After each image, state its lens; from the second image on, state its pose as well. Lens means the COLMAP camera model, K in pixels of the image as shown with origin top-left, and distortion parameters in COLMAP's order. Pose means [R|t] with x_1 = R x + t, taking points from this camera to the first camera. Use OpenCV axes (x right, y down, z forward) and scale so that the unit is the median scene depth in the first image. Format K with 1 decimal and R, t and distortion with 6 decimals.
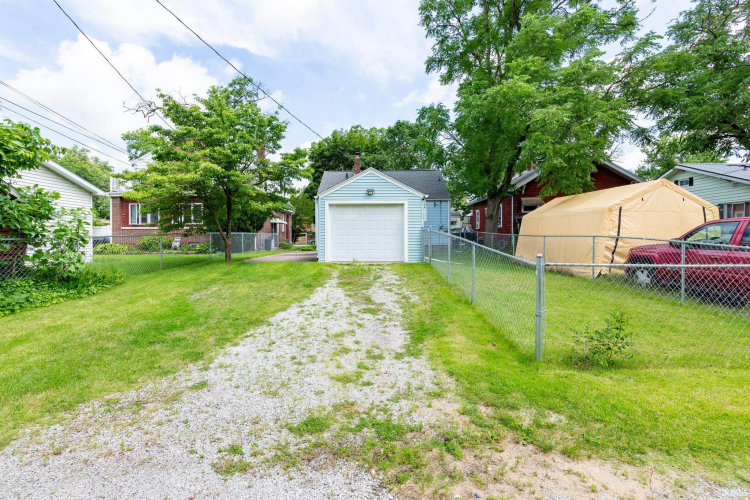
lens RADIAL K [[340.6, 0, 365.2], [0, 340.6, 238.6], [0, 0, 1]] dist [-0.002267, -0.000945]
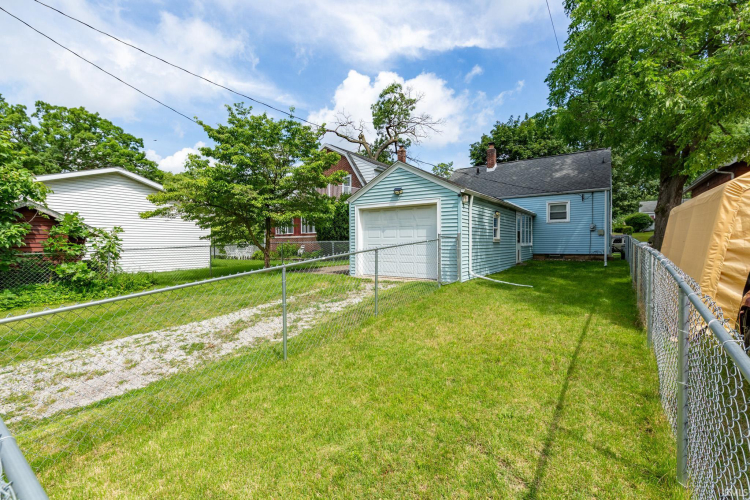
lens RADIAL K [[340.6, 0, 378.9], [0, 340.6, 252.6], [0, 0, 1]] dist [-0.002267, -0.000945]
pose [[0.835111, 0.010975, -0.549972, 0.412707], [0.005980, 0.999561, 0.029027, -0.016180], [0.550049, -0.027530, 0.834679, 0.294373]]
